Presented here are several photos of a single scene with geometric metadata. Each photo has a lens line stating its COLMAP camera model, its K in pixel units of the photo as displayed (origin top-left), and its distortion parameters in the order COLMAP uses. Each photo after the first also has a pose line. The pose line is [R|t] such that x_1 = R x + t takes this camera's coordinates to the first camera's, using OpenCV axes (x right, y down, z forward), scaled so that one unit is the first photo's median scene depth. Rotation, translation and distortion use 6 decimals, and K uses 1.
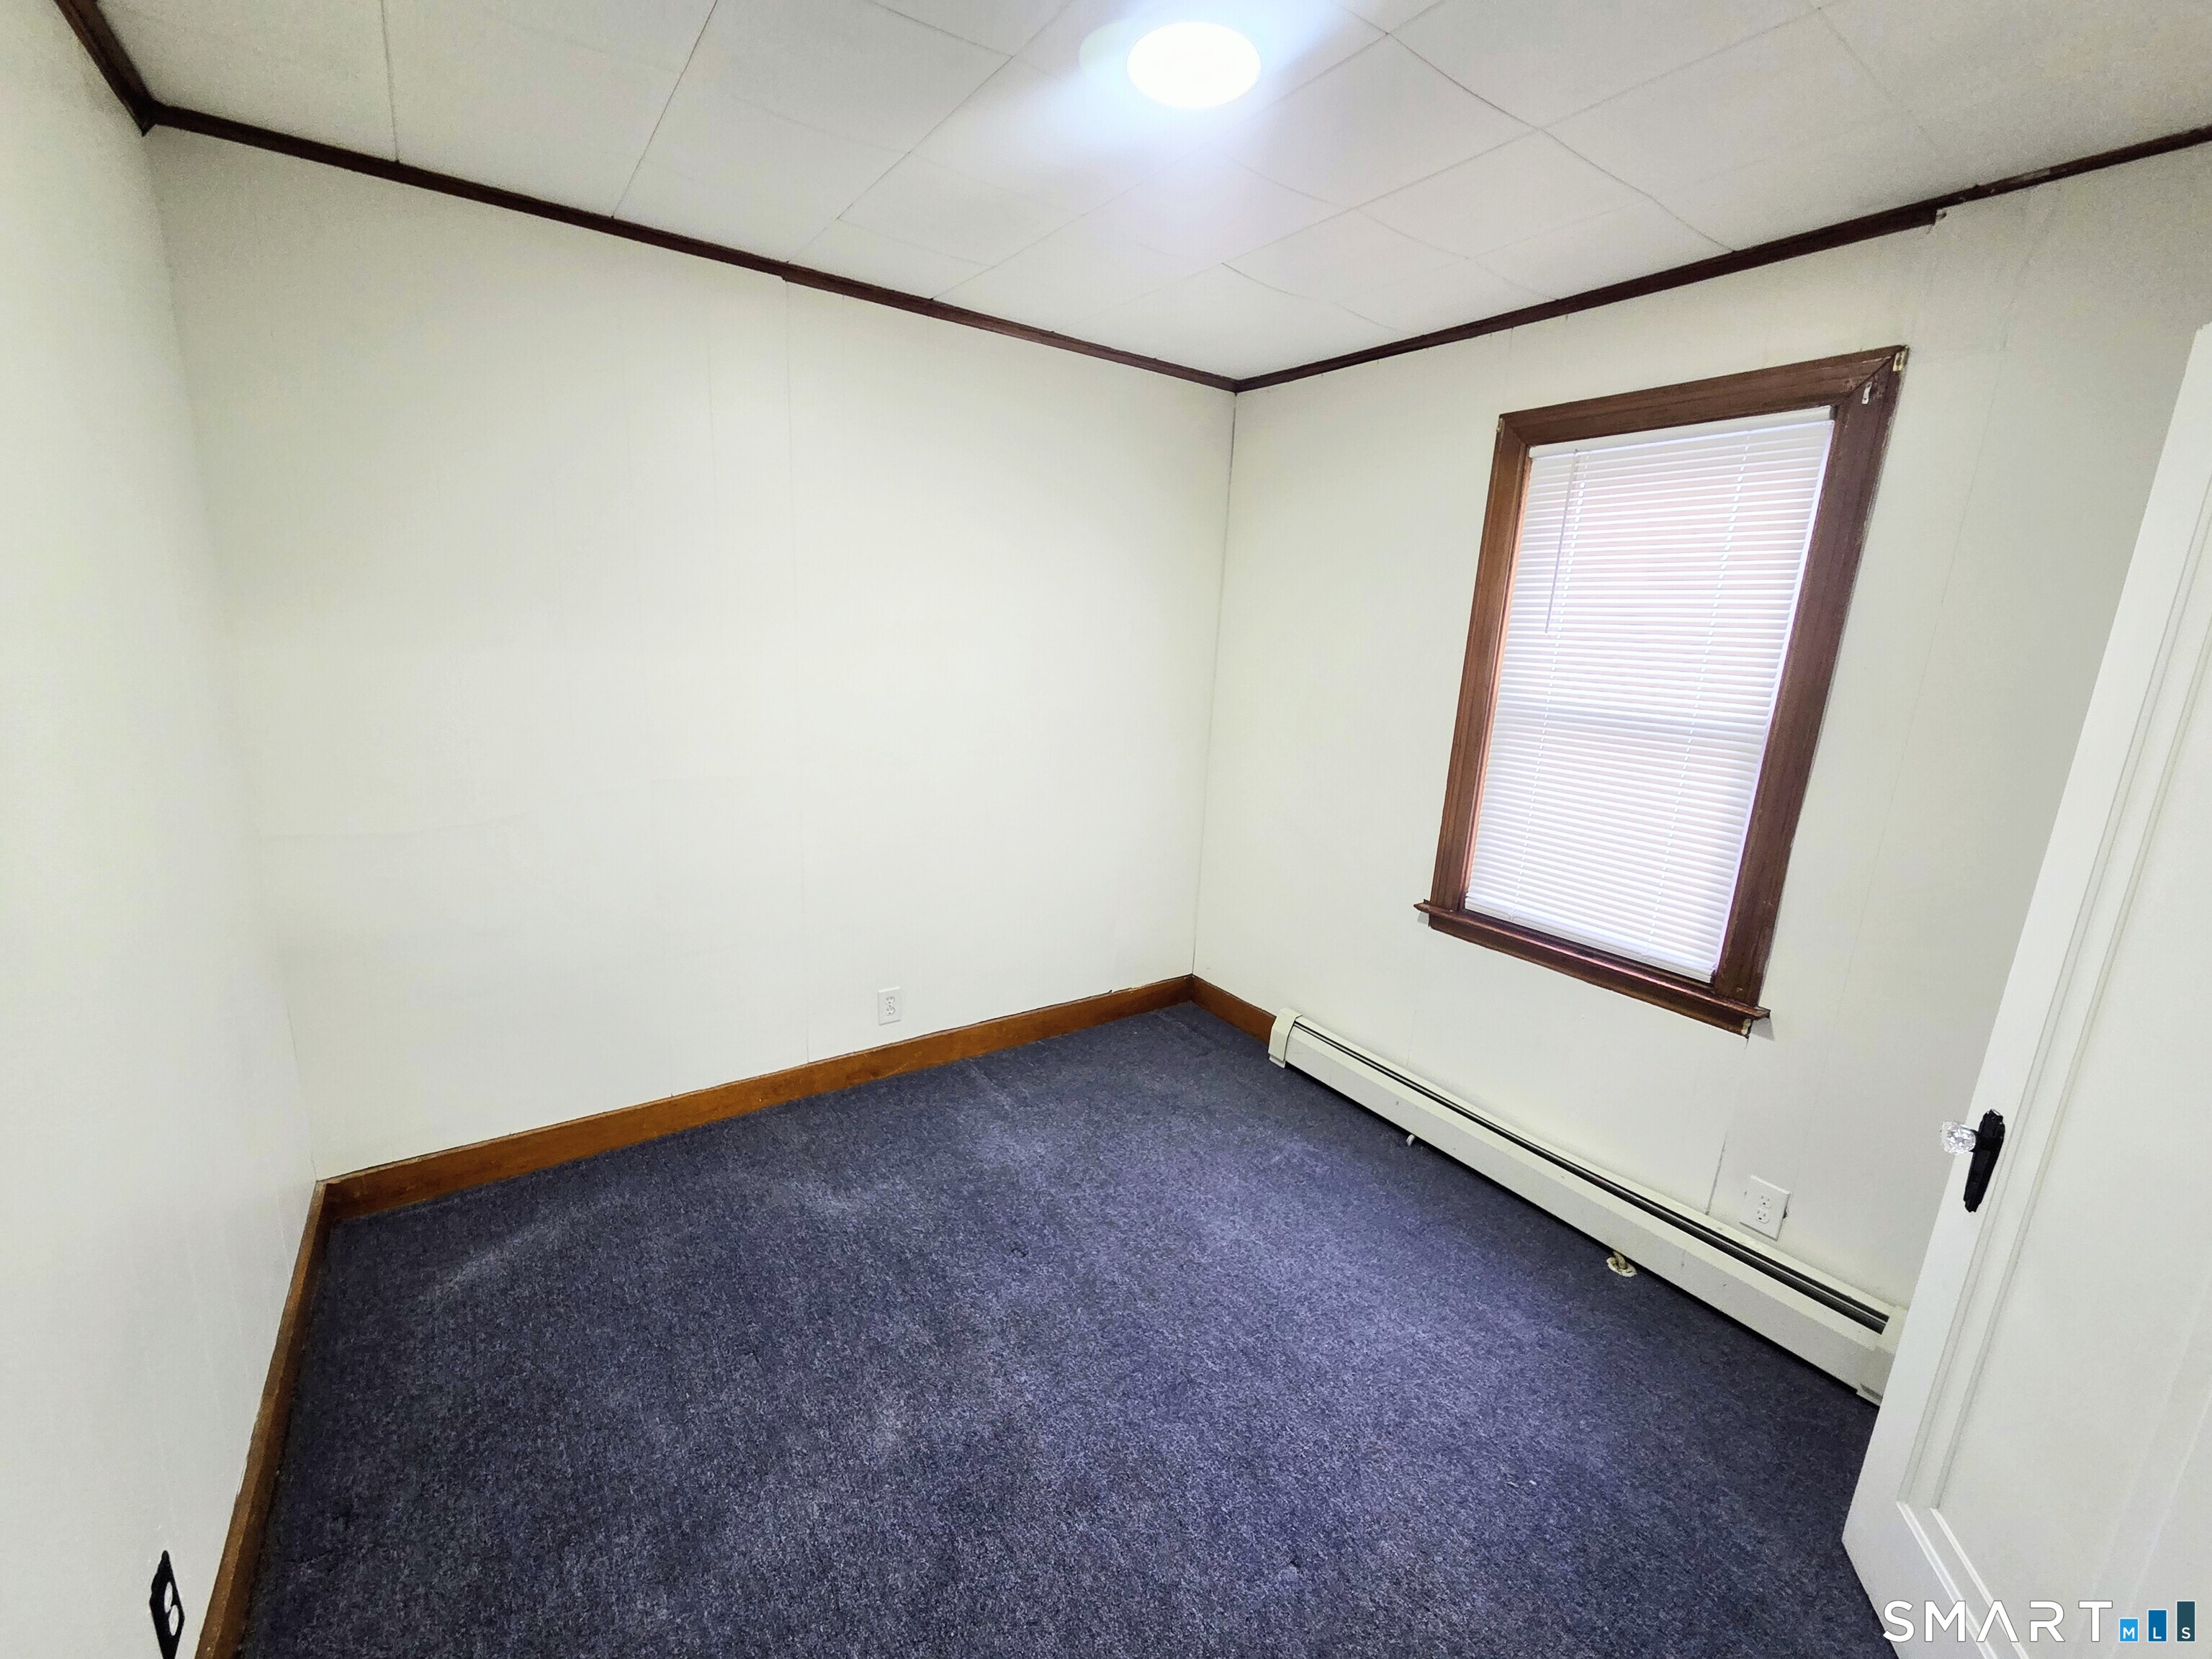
lens RADIAL K [[889.0, 0, 1097.7], [0, 889.0, 822.0], [0, 0, 1]] dist [-0.001660, -0.000290]
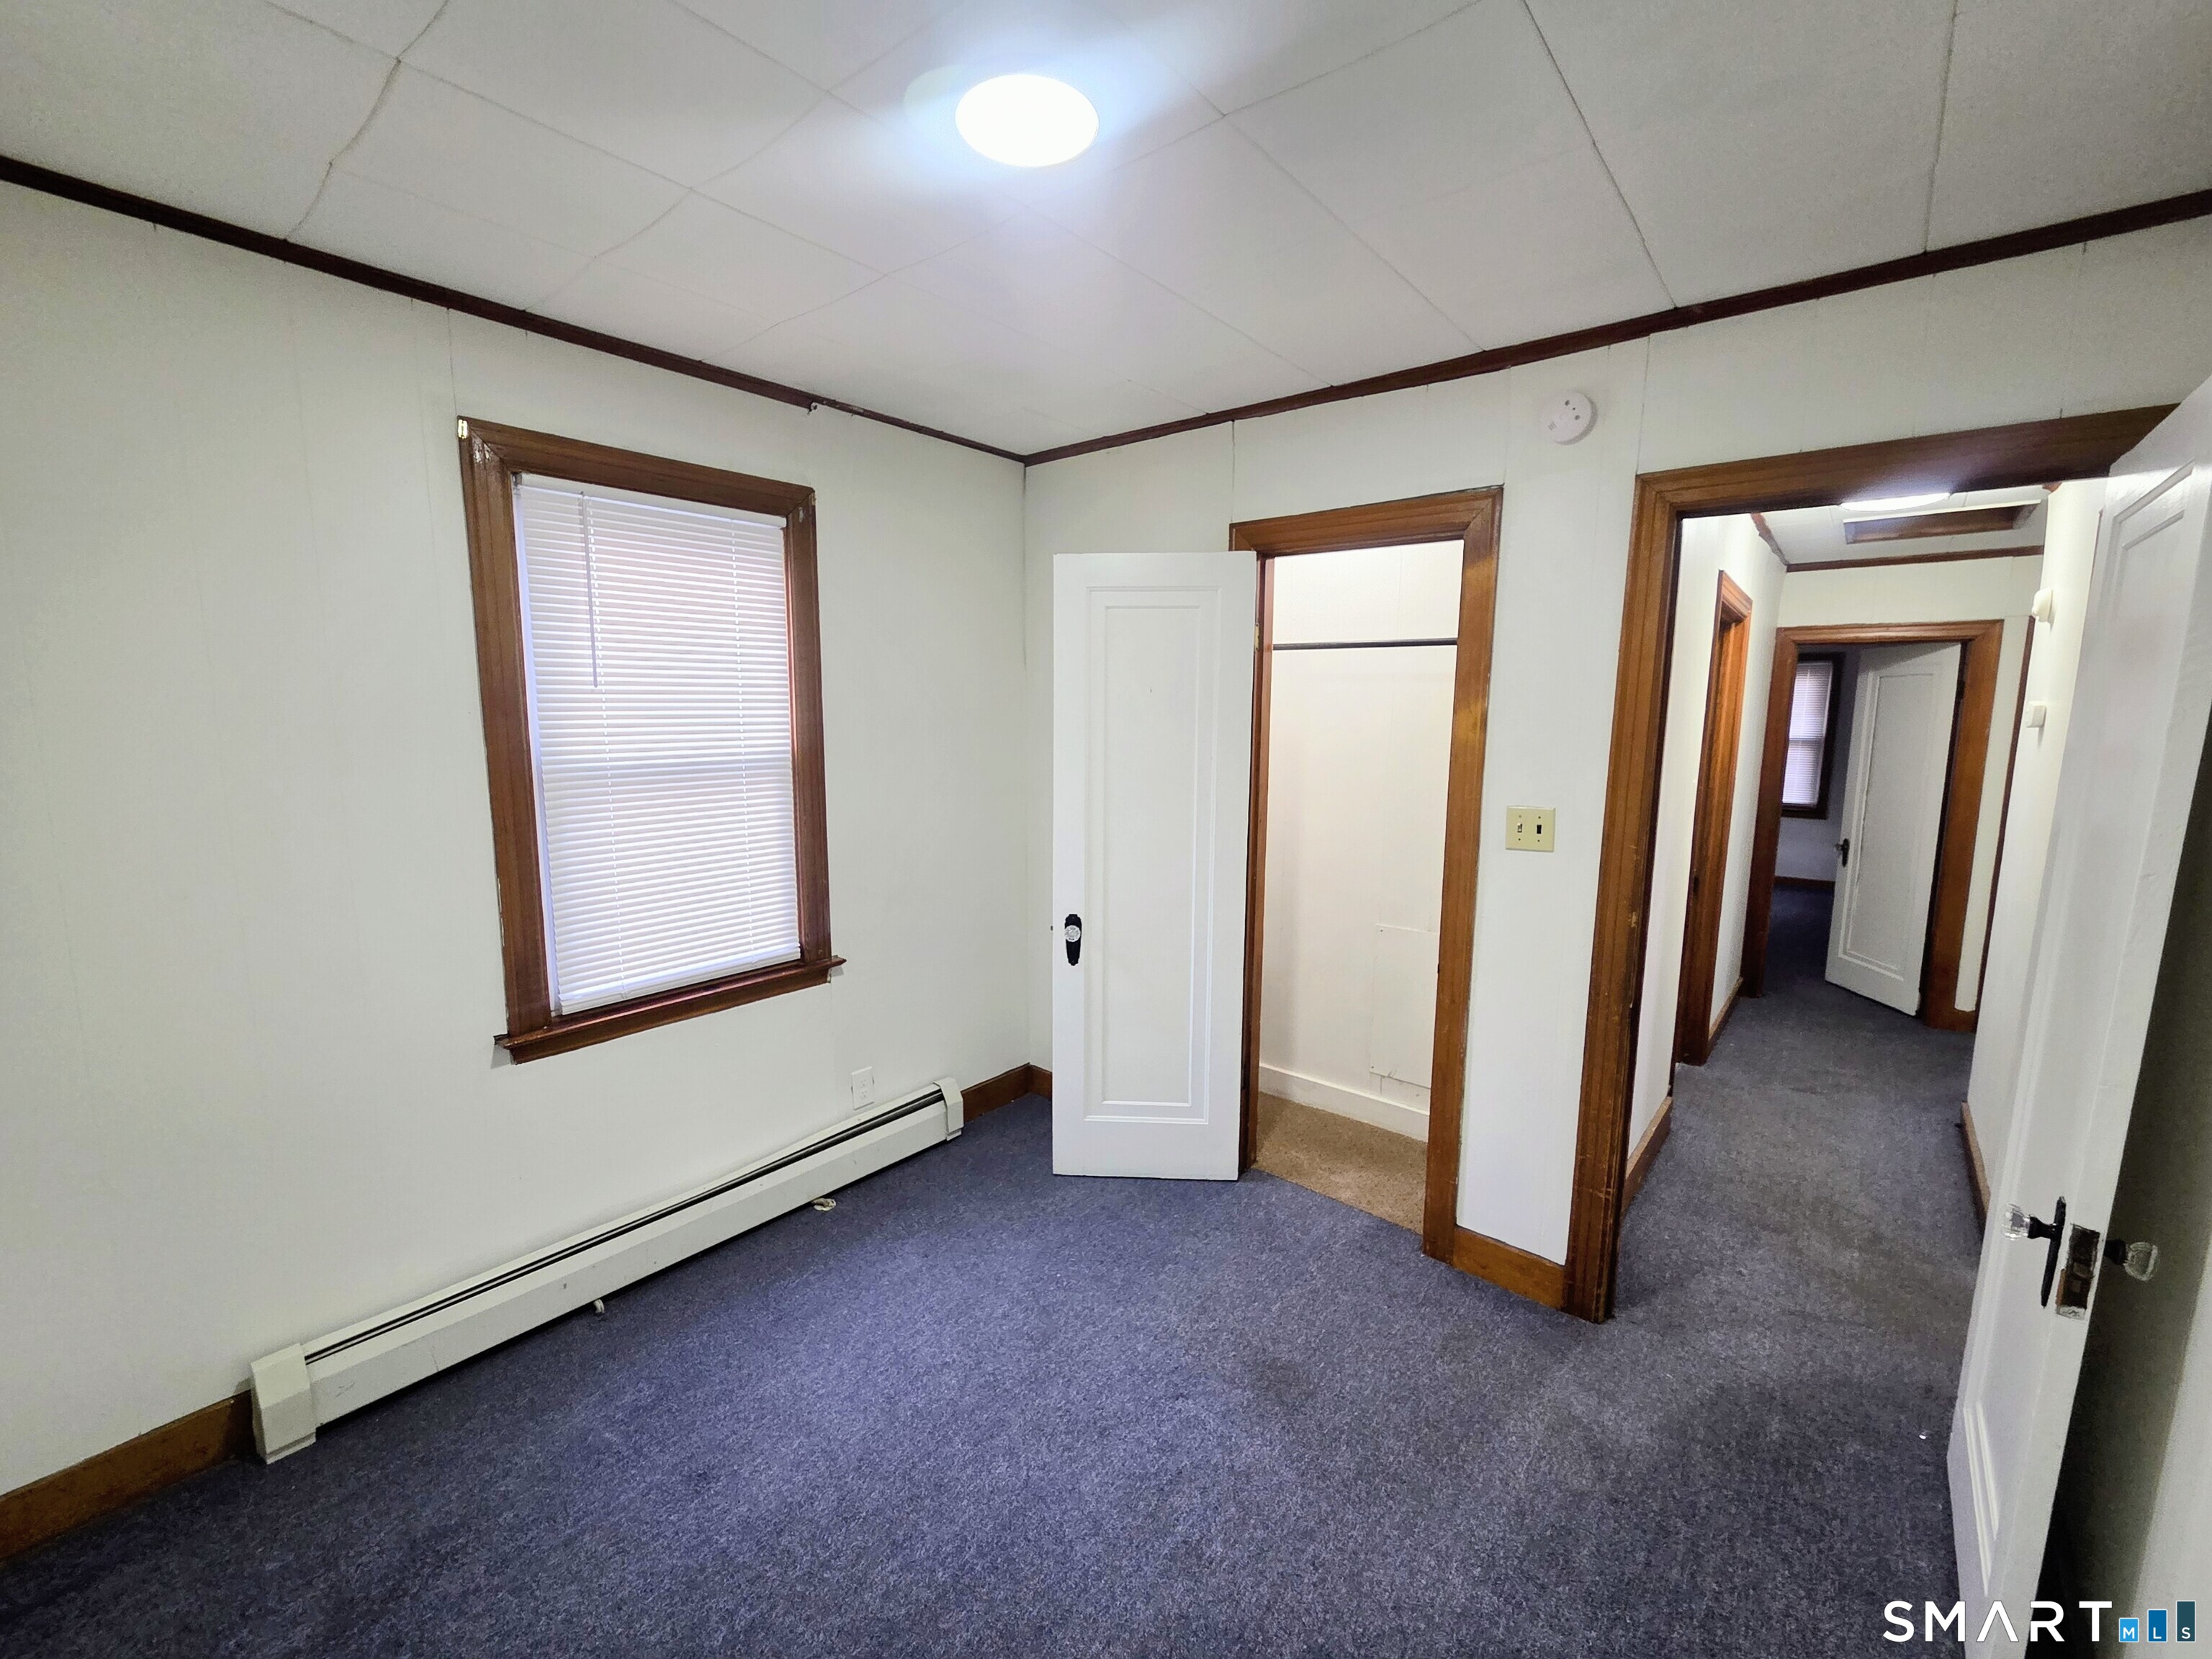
lens RADIAL K [[889.0, 0, 1104.7], [0, 889.0, 822.9], [0, 0, 1]] dist [-0.001660, -0.000290]
pose [[-0.250011, -0.185623, 0.950283, -0.527179], [0.188580, 0.953321, 0.235830, -0.196316], [-0.949701, 0.238165, -0.203336, 0.721442]]
